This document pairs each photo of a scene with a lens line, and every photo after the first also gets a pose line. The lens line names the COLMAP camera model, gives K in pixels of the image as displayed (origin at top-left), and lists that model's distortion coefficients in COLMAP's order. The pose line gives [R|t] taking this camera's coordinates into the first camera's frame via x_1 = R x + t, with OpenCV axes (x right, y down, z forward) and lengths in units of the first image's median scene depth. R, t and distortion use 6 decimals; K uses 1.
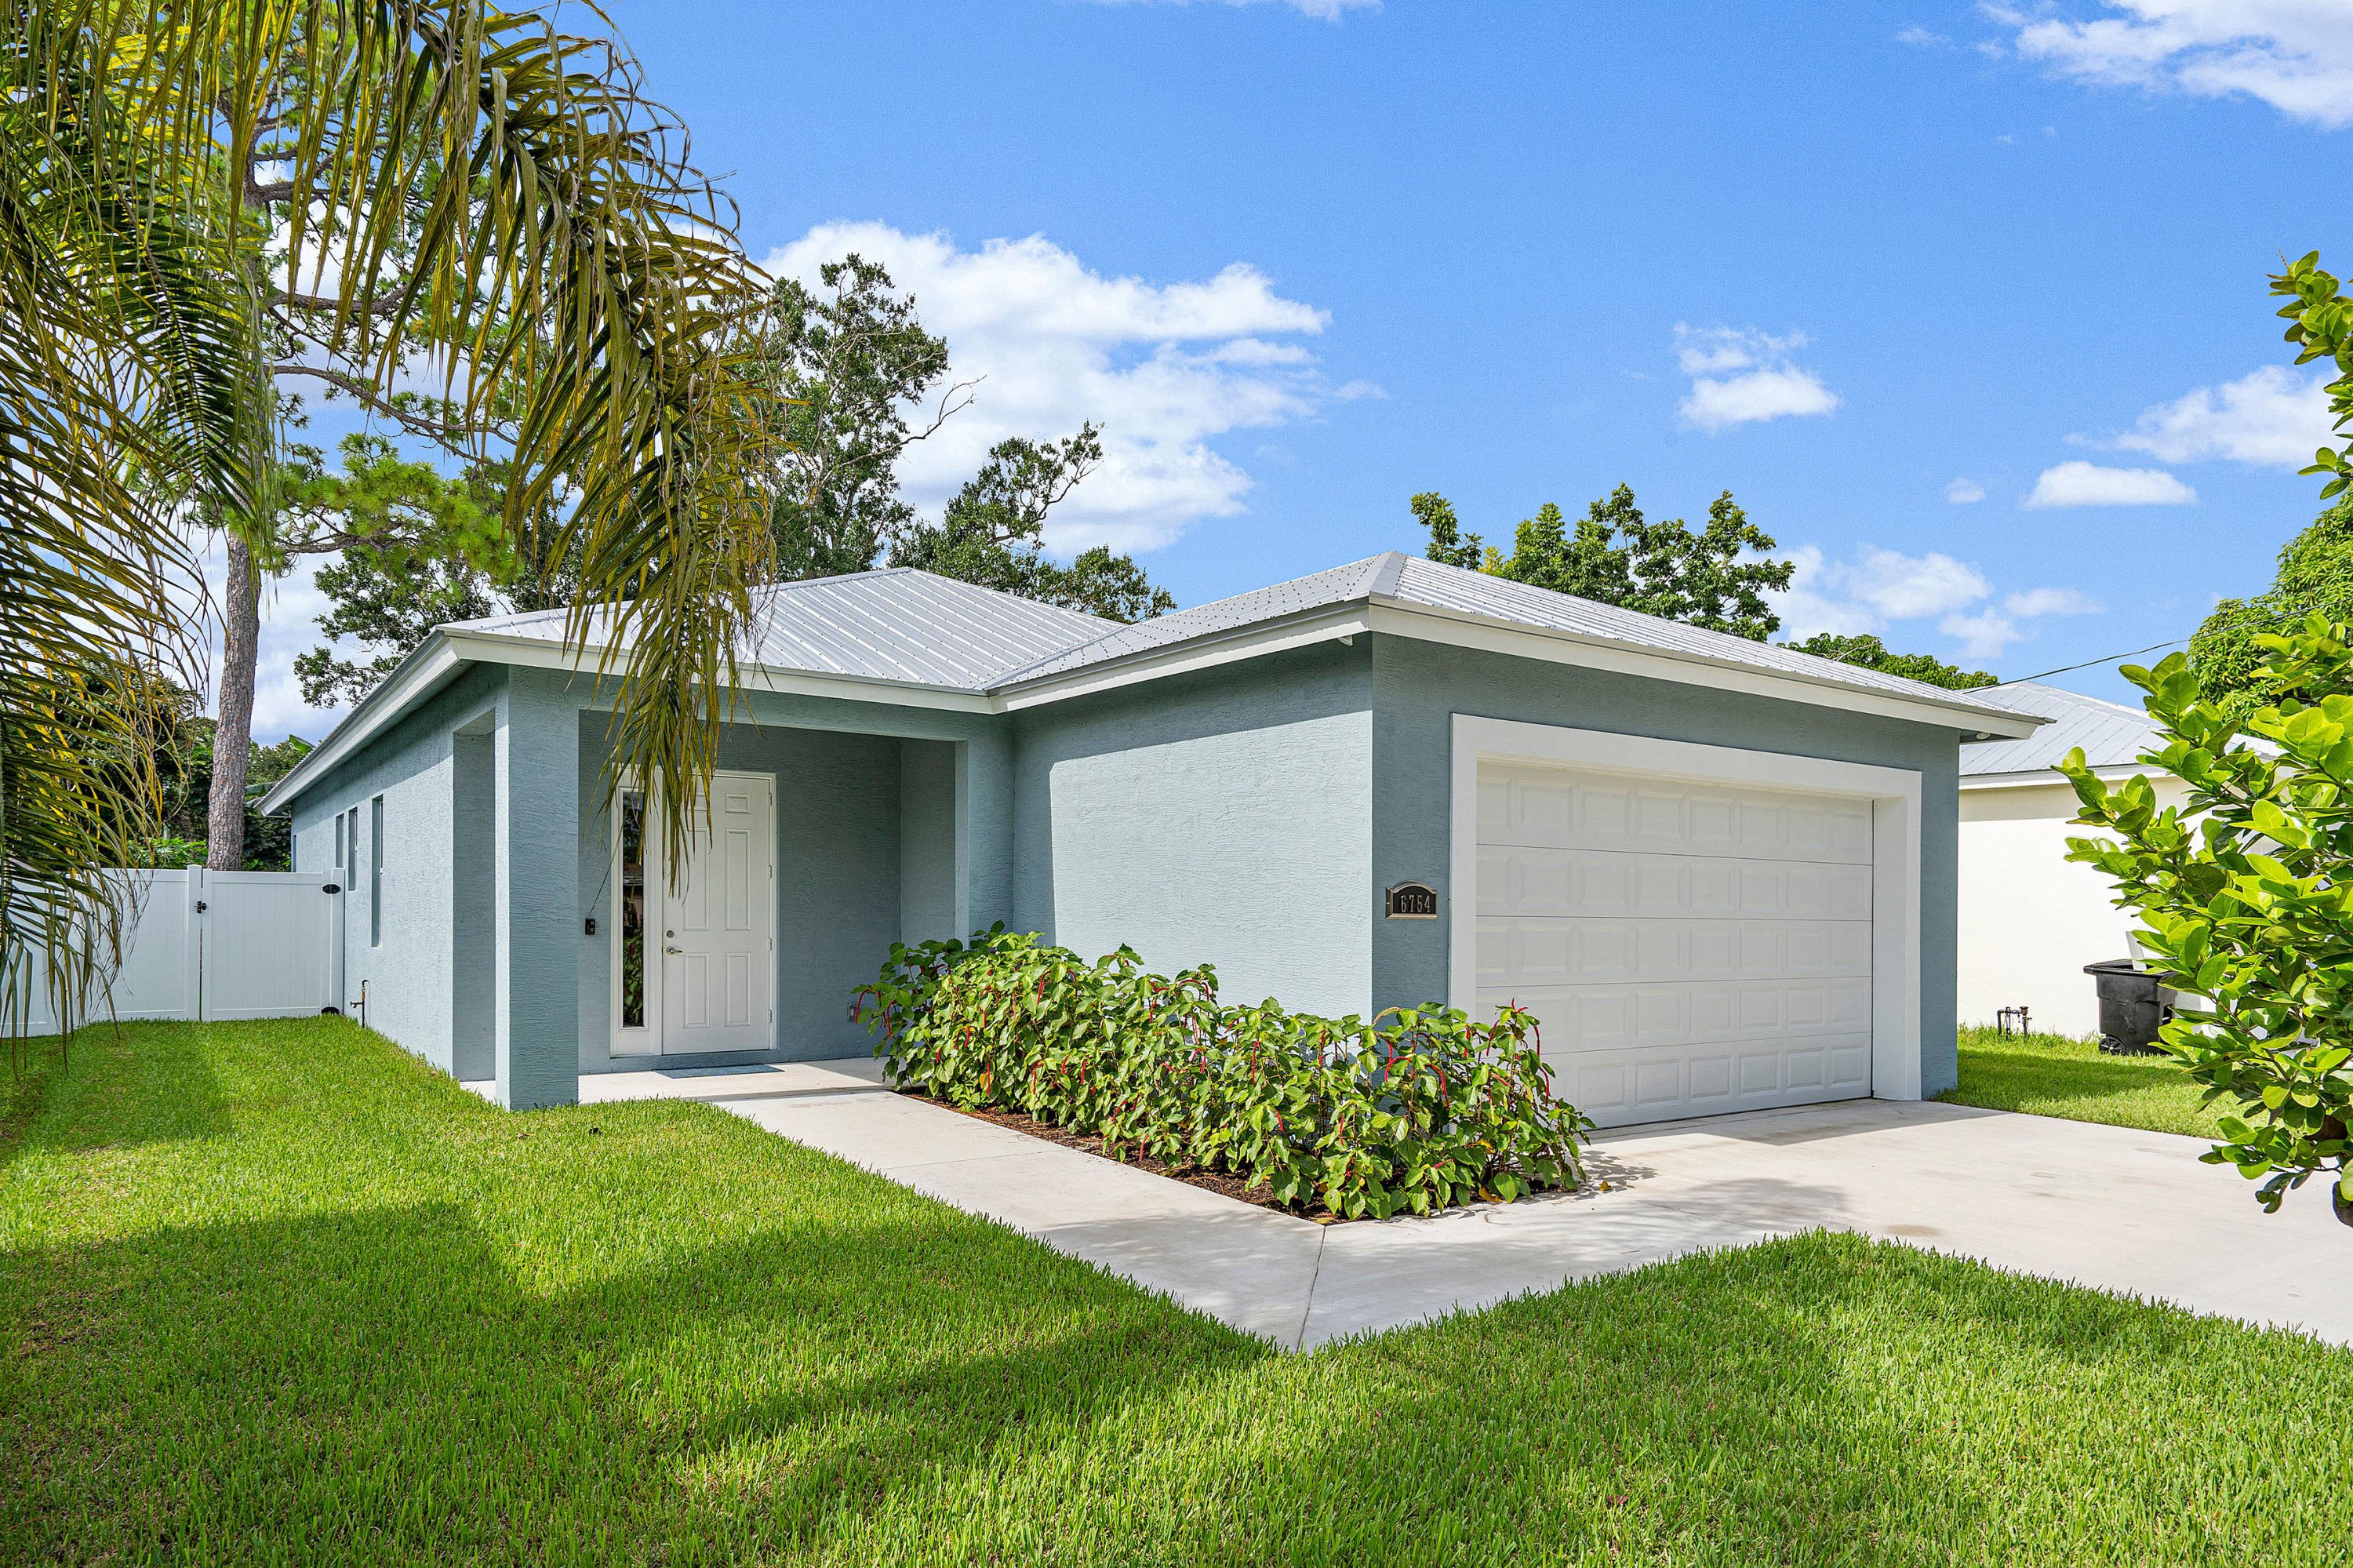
lens RADIAL K [[1423.2, 0, 1176.5], [0, 1423.2, 784.0], [0, 0, 1]] dist [0.003059, 0.001168]
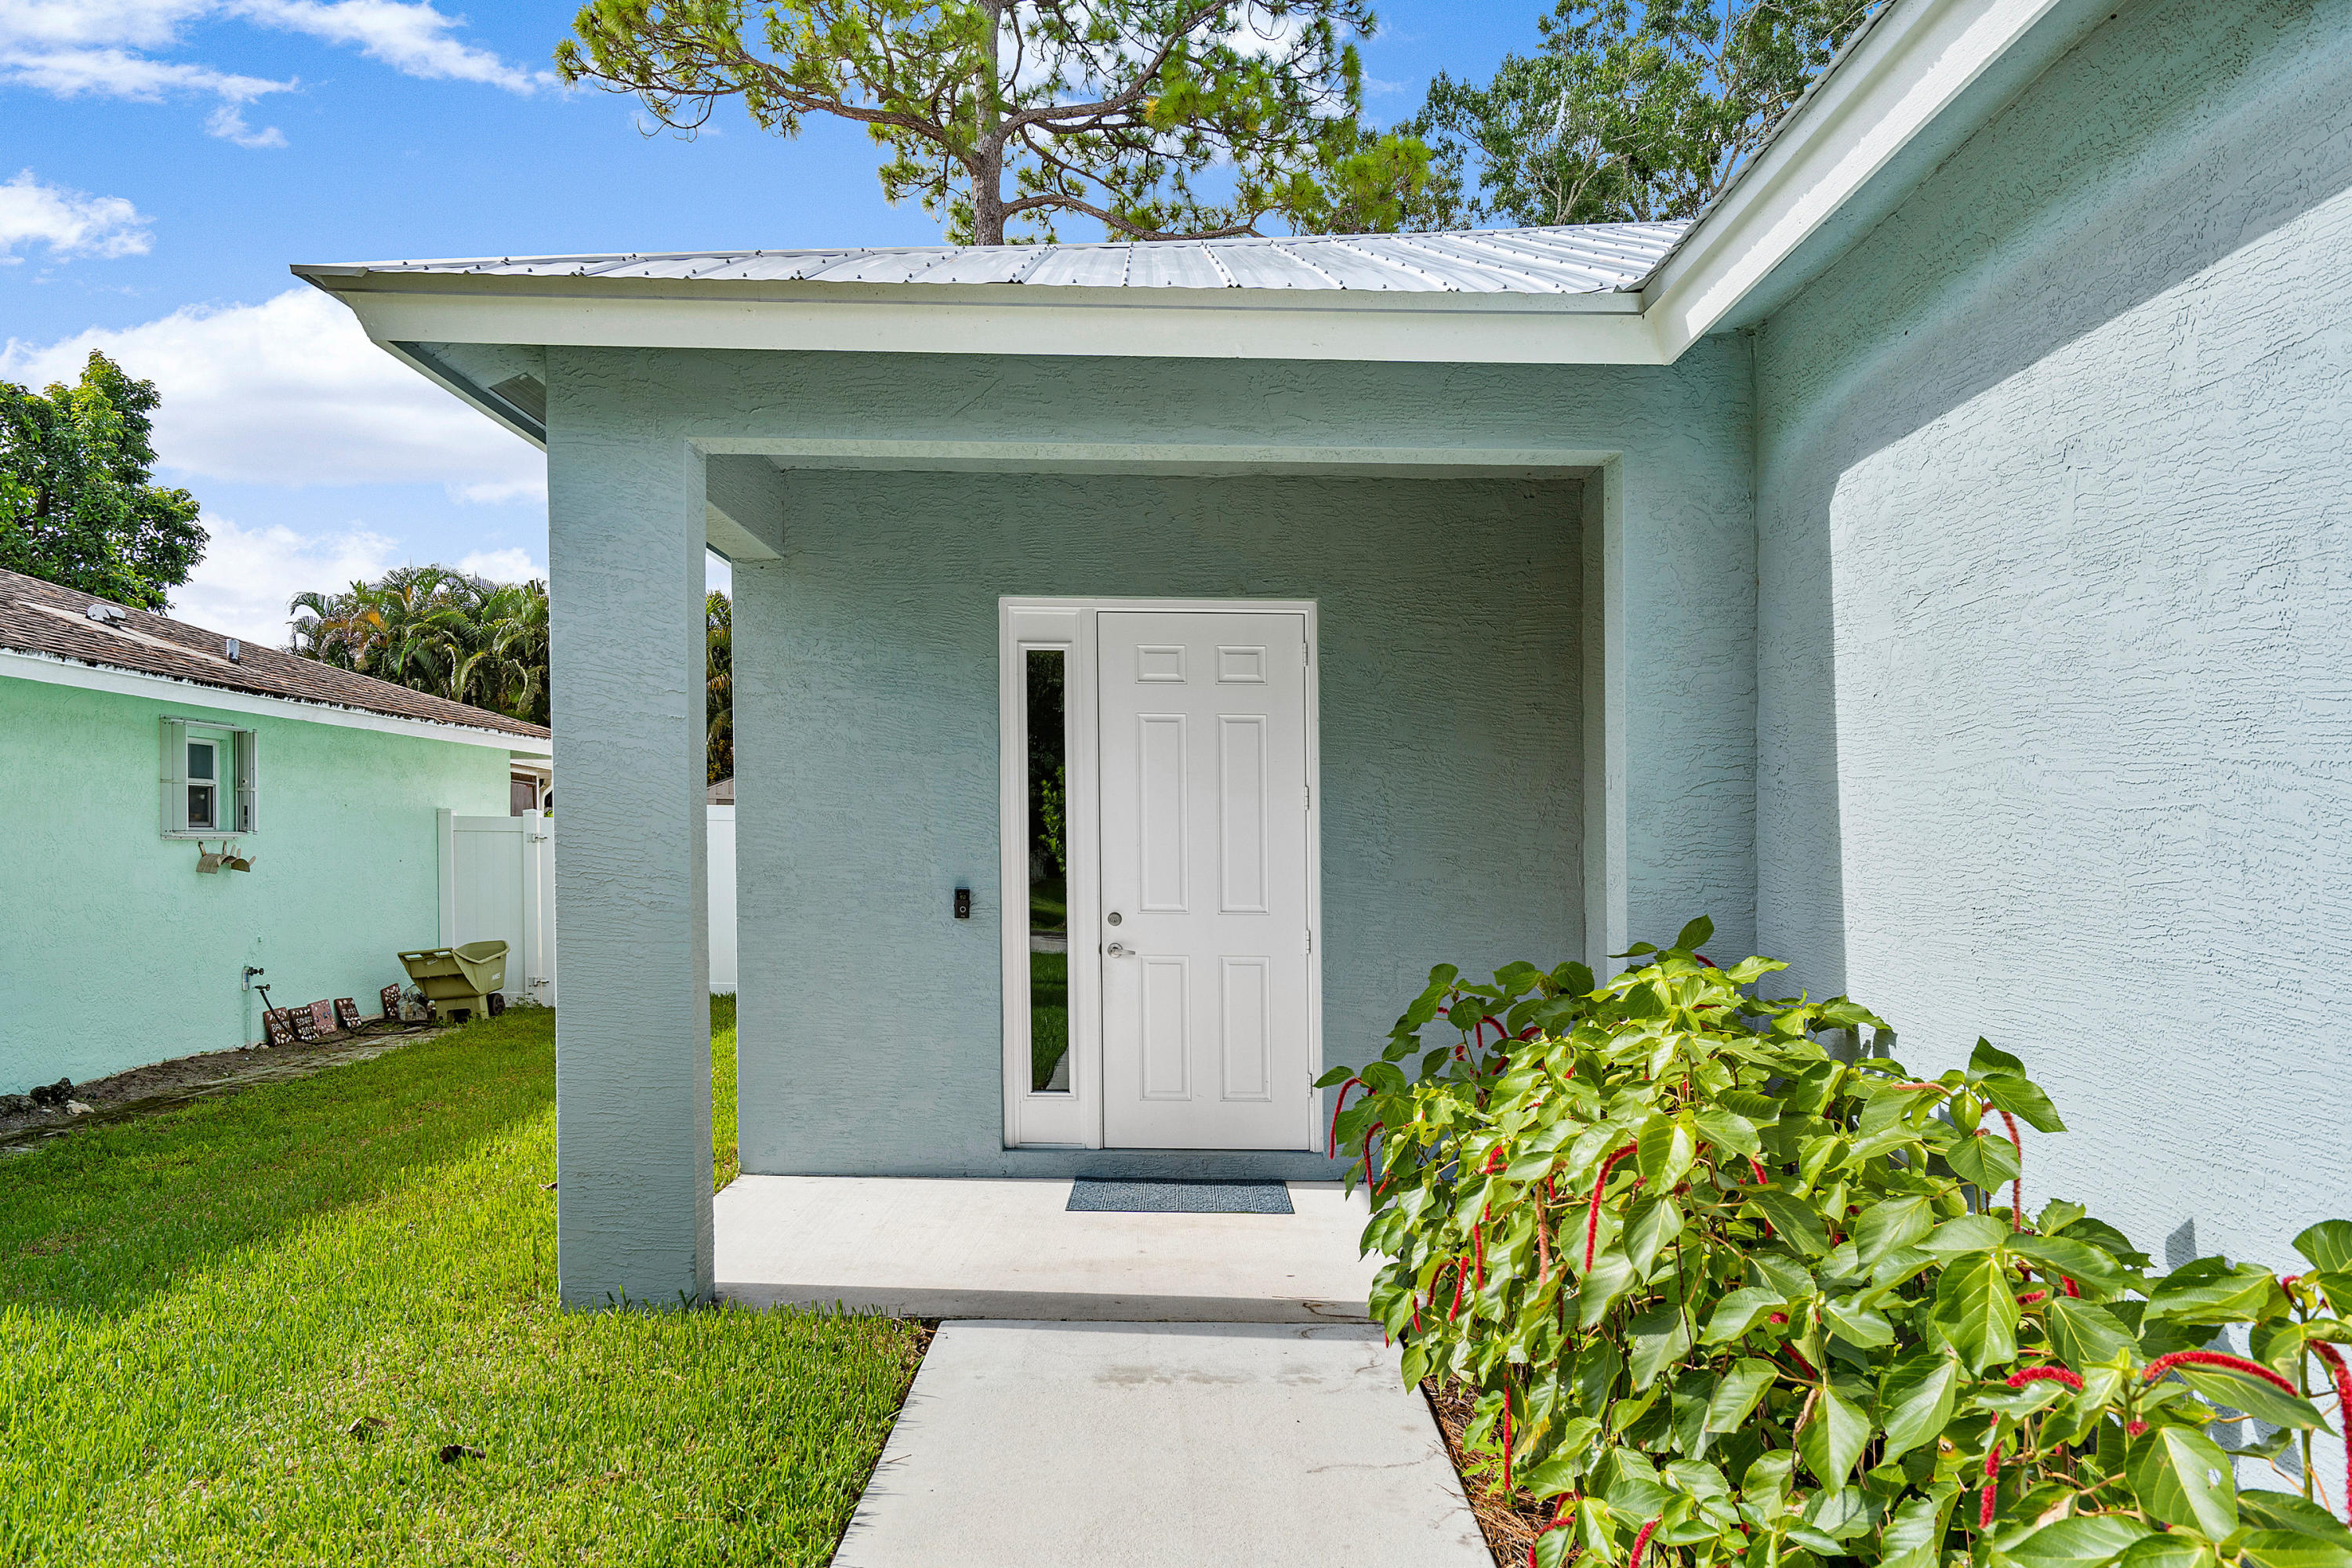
lens RADIAL K [[1624.9, 0, 1176.6], [0, 1624.9, 824.9], [0, 0, 1]] dist [0.006741, -0.000967]
pose [[0.808149, -0.002201, -0.588974, 0.016990], [0.044675, 0.997341, 0.057574, 0.038914], [0.587282, -0.072841, 0.806098, 0.552735]]
